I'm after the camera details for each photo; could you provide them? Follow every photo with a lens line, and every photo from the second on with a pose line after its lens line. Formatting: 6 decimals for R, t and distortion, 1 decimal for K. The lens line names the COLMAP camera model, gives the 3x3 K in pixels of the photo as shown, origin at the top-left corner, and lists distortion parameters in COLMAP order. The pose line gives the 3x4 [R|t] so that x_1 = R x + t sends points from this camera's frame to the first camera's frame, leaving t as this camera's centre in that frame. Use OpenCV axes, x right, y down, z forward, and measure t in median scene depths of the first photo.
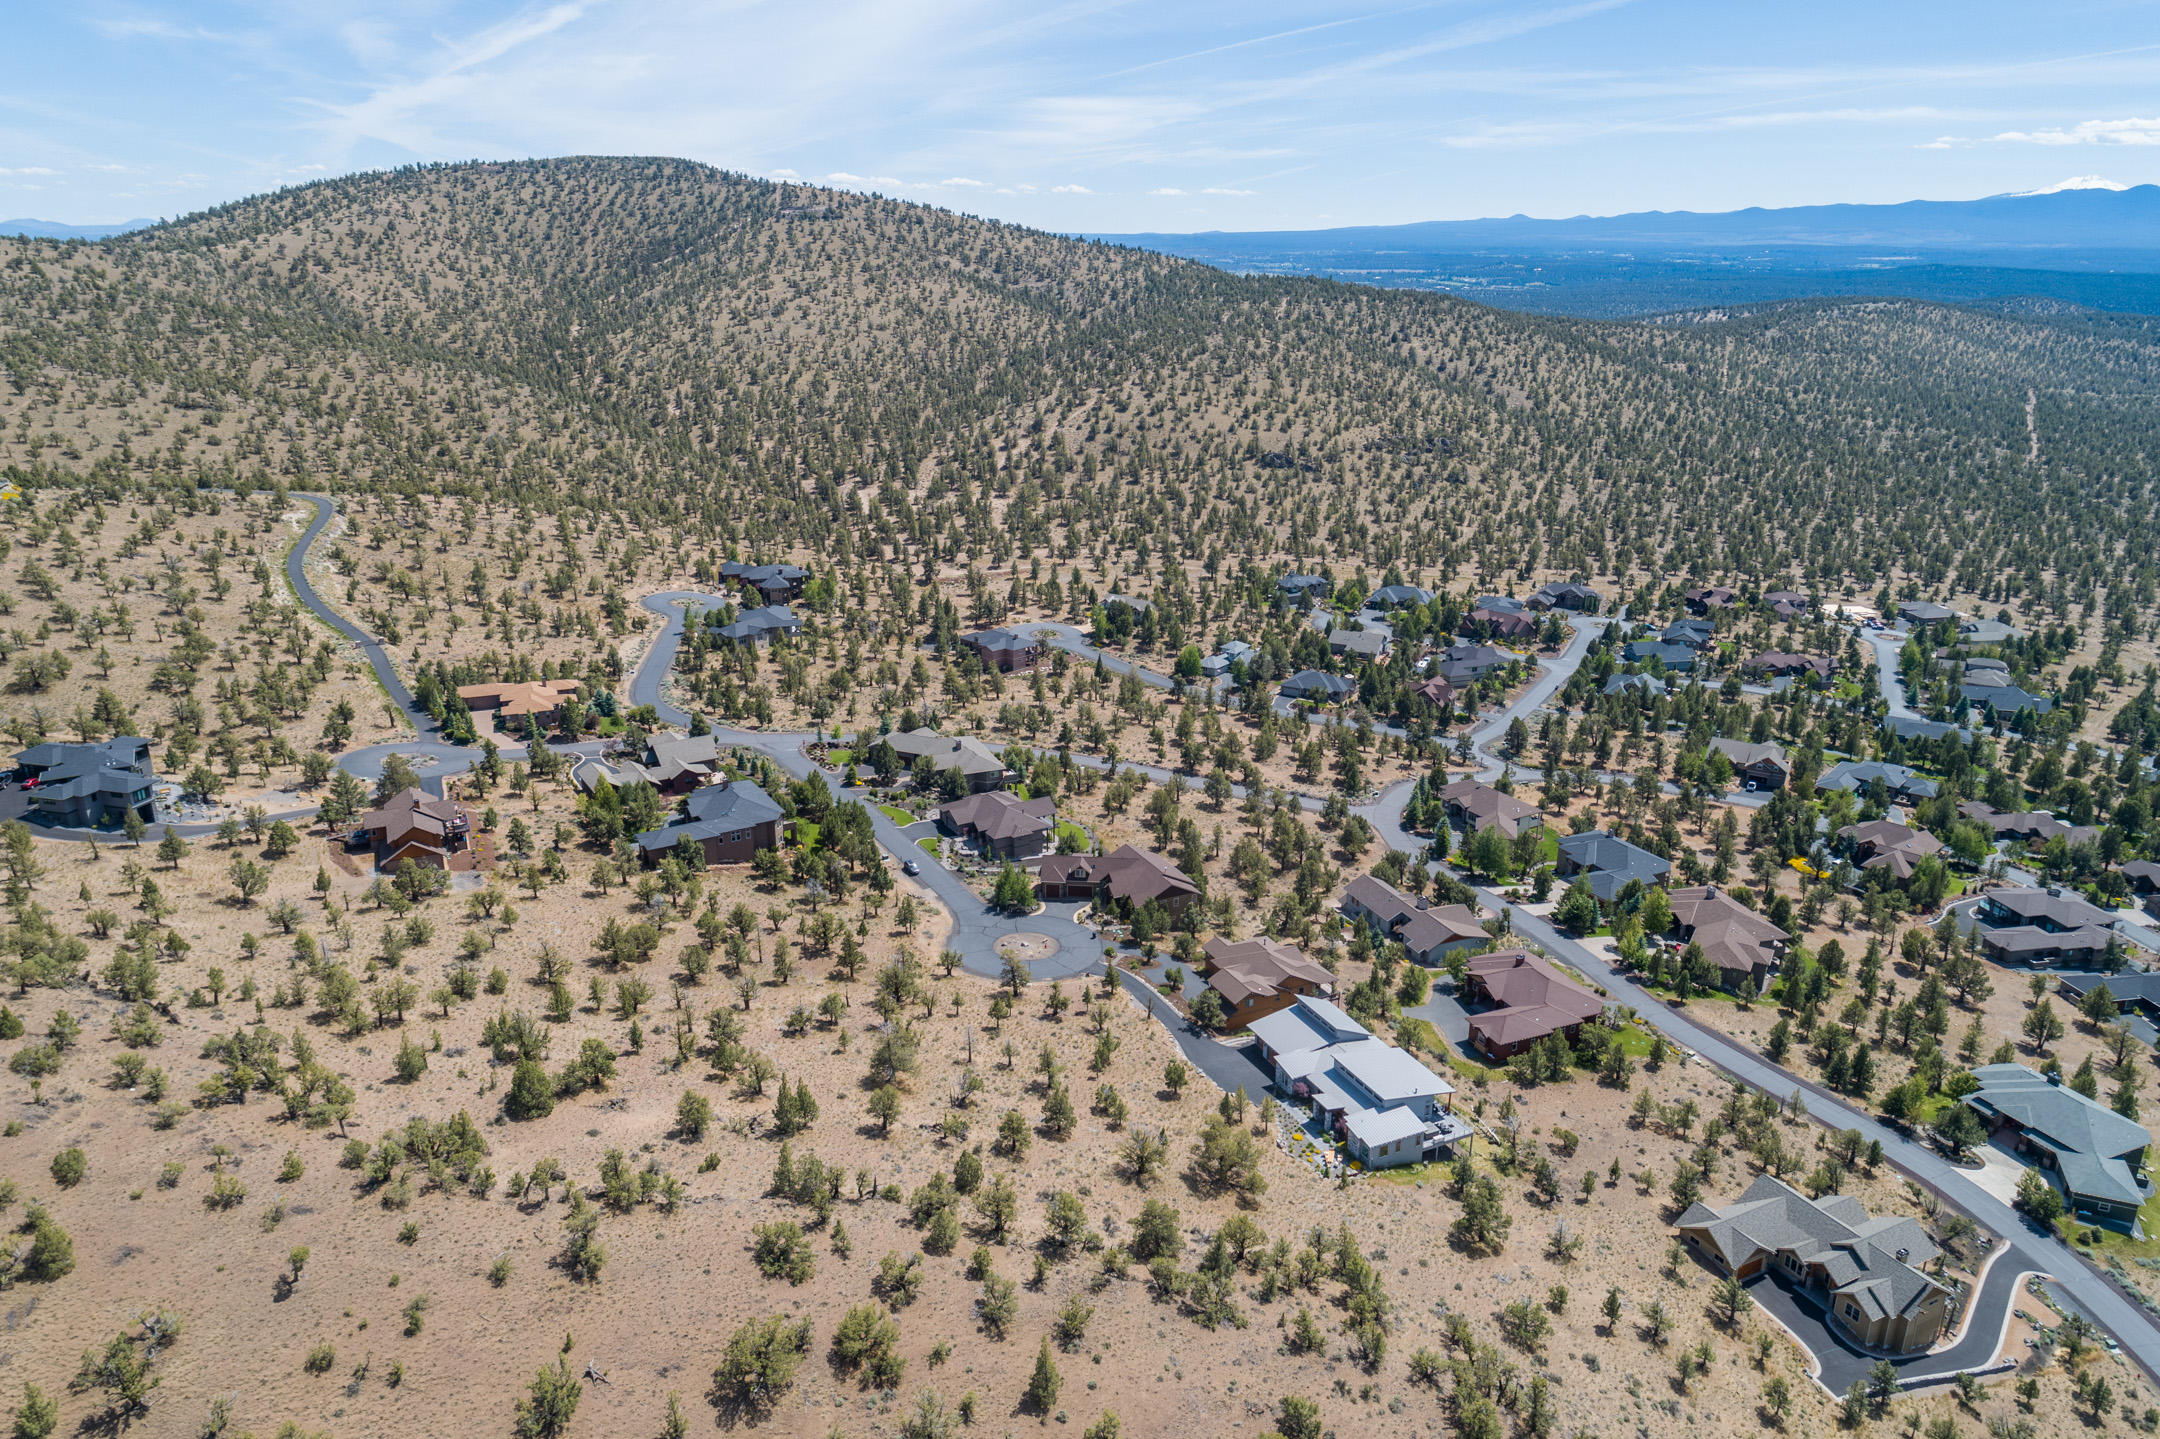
lens RADIAL K [[1457.1, 0, 1078.7], [0, 1457.1, 706.1], [0, 0, 1]] dist [-0.005739, 0.010282]
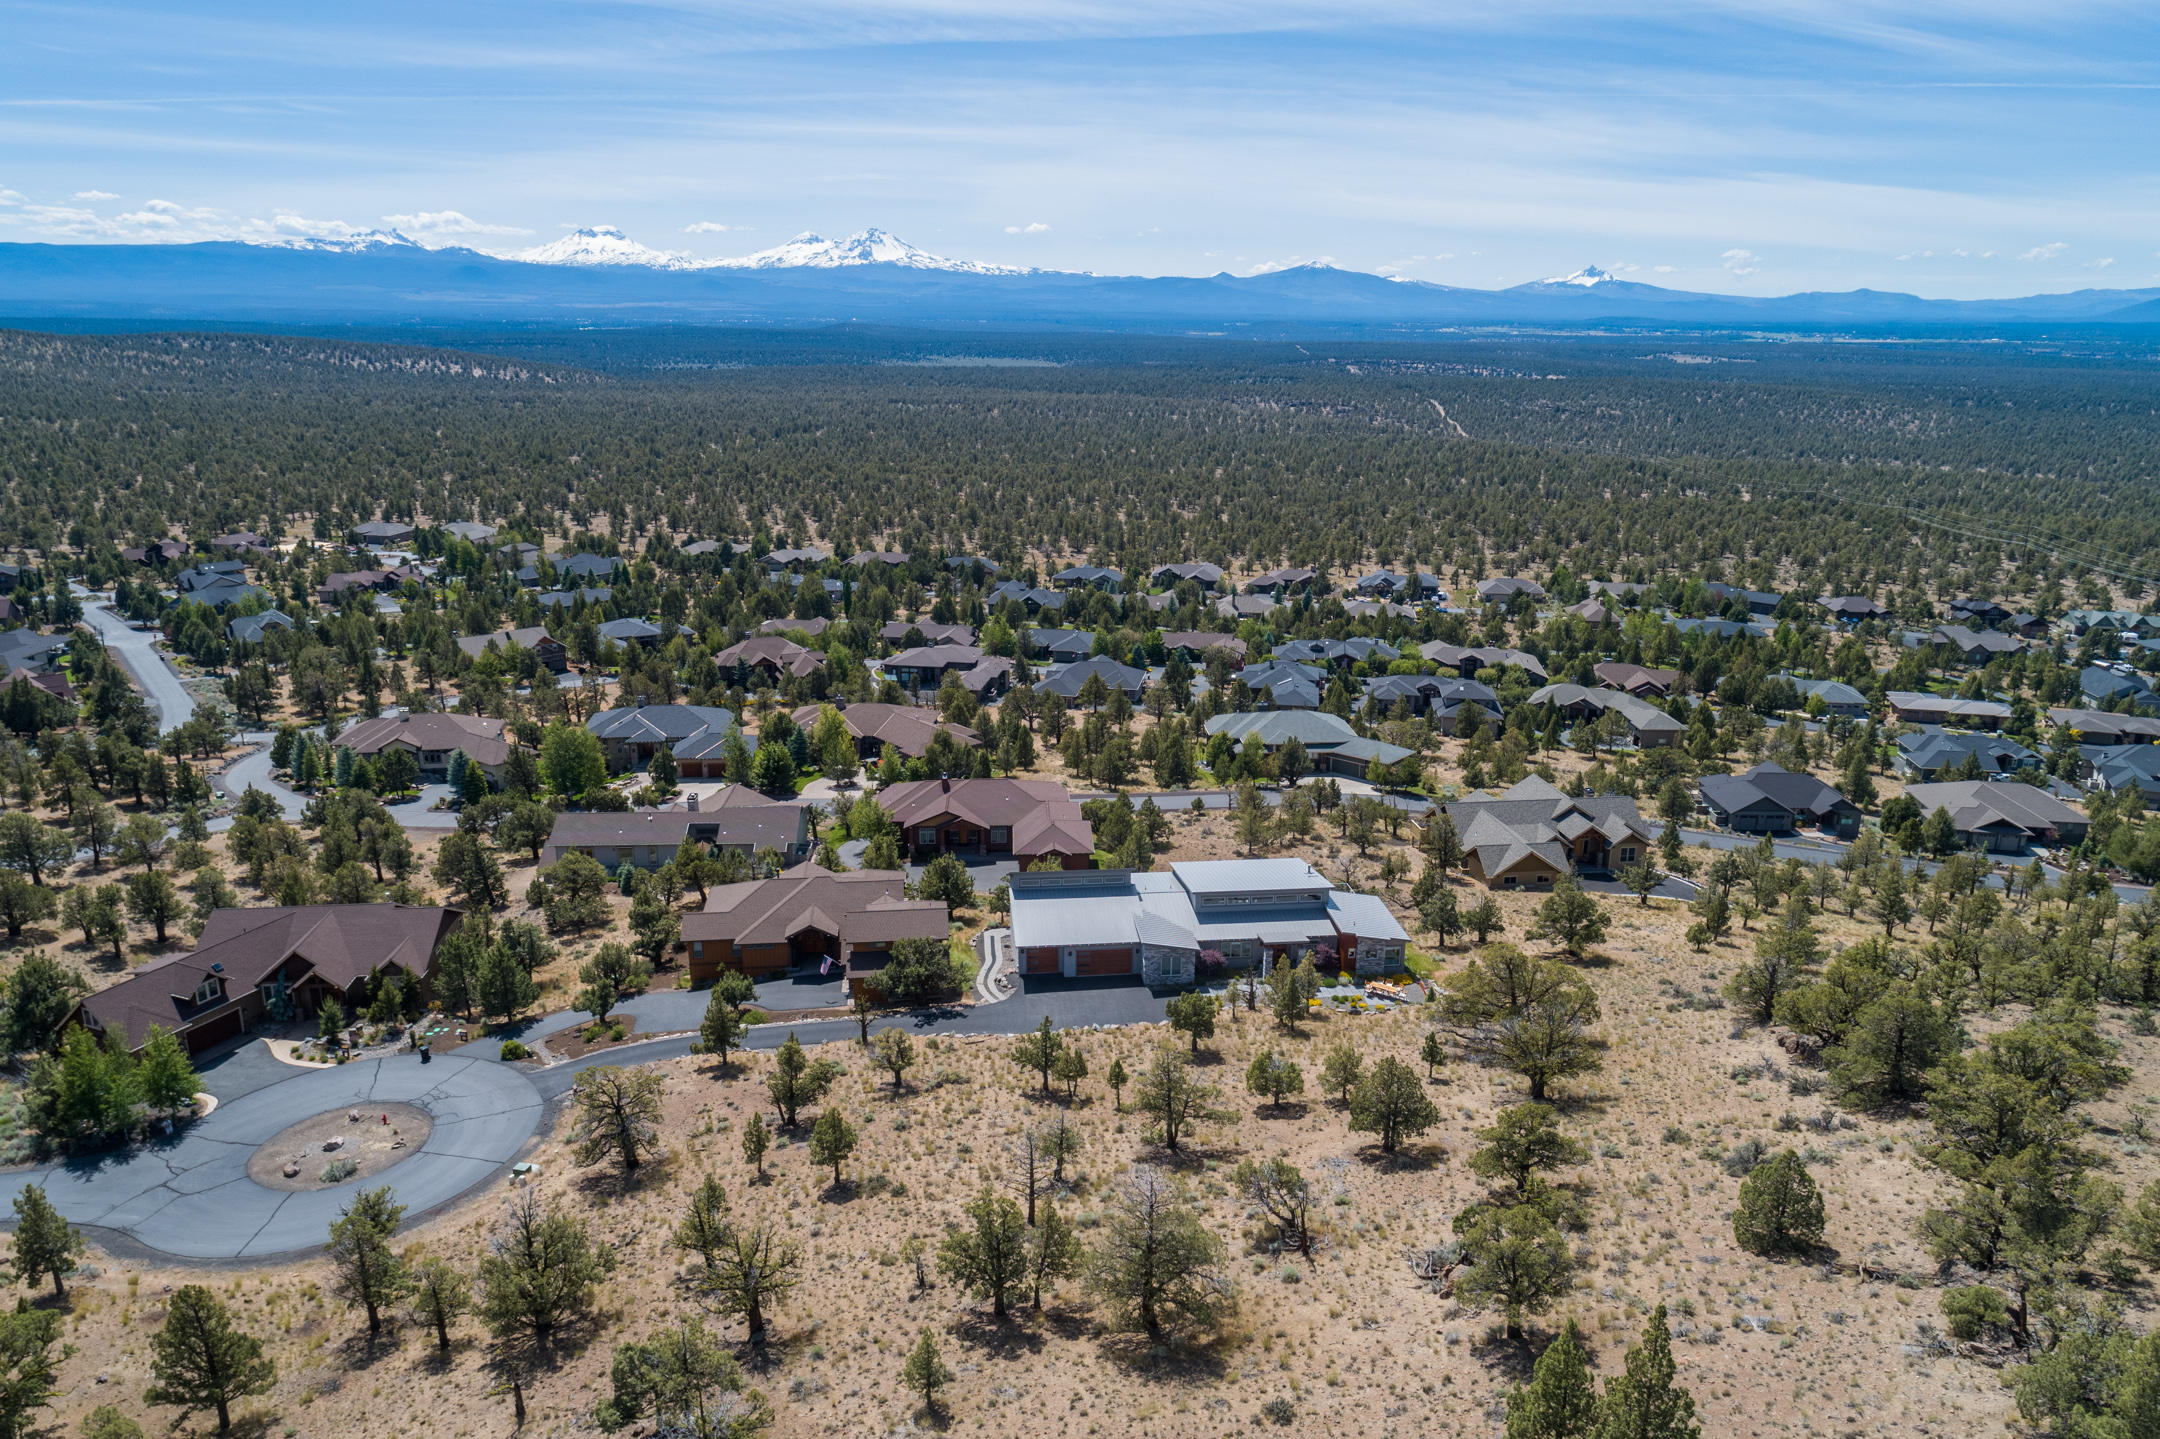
lens RADIAL K [[1457.1, 0, 1081.1], [0, 1457.1, 720.3], [0, 0, 1]] dist [-0.005739, 0.010282]
pose [[0.330961, -0.260195, 0.907063, -0.132895], [0.285031, 0.943900, 0.166762, 0.019855], [-0.899568, 0.203349, 0.386558, 0.279088]]
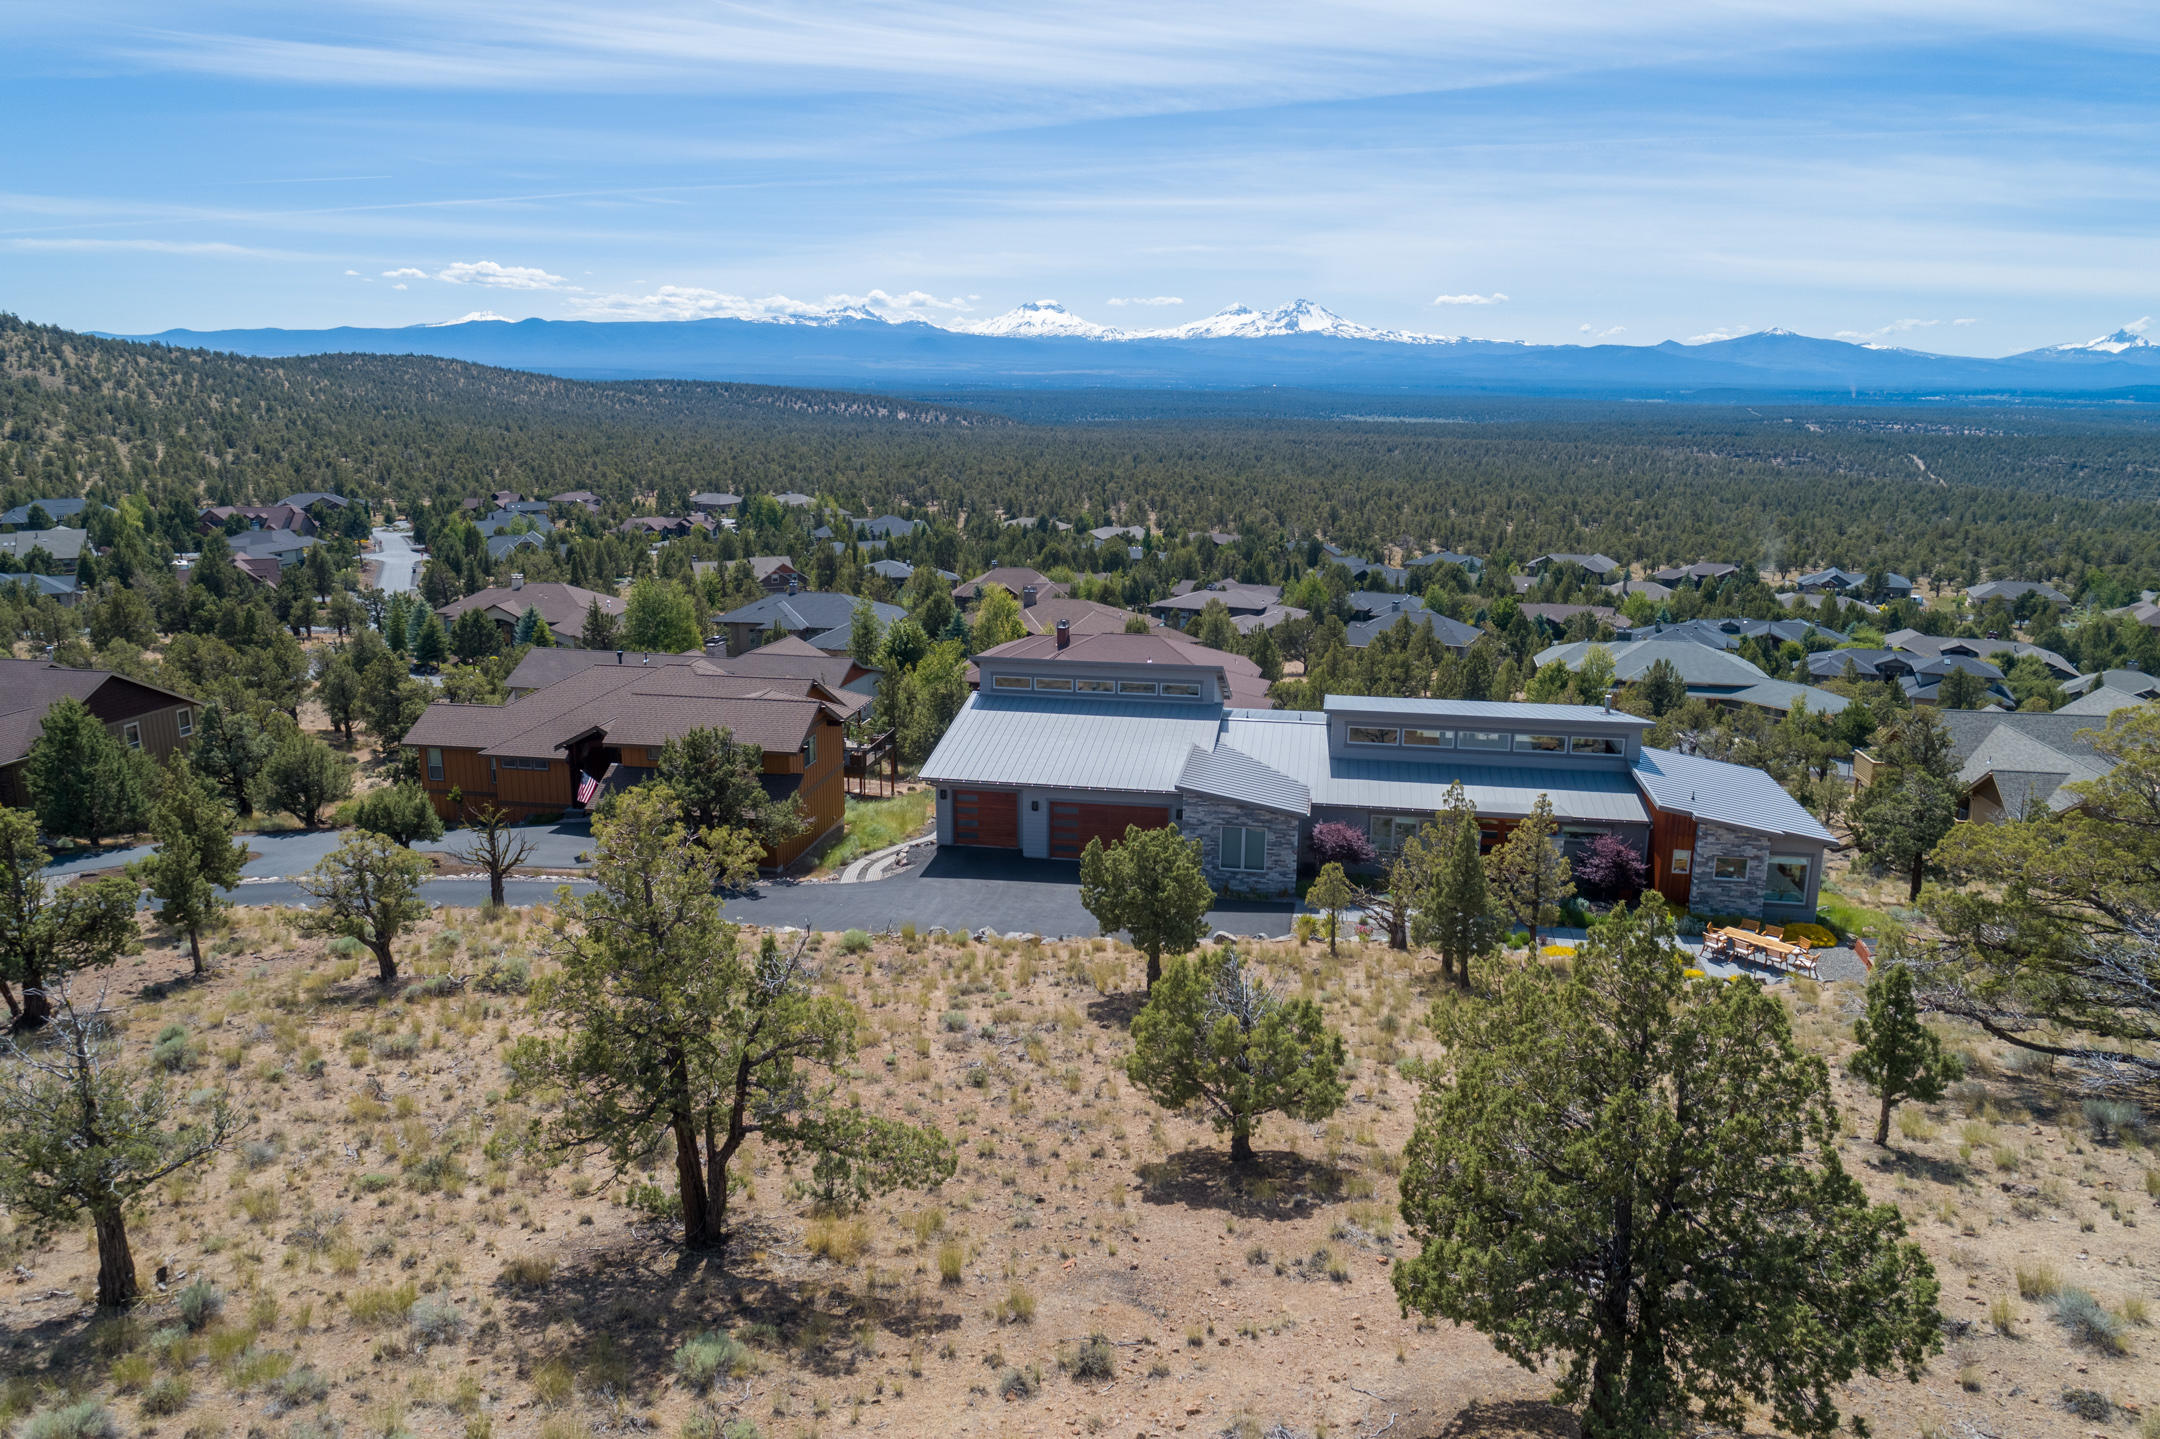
lens RADIAL K [[1457.1, 0, 1078.9], [0, 1457.1, 733.0], [0, 0, 1]] dist [-0.005739, 0.010282]
pose [[0.579193, -0.195759, 0.791337, -0.027486], [0.246284, 0.967397, 0.059052, 0.075976], [-0.777097, 0.160691, 0.608522, 0.305456]]
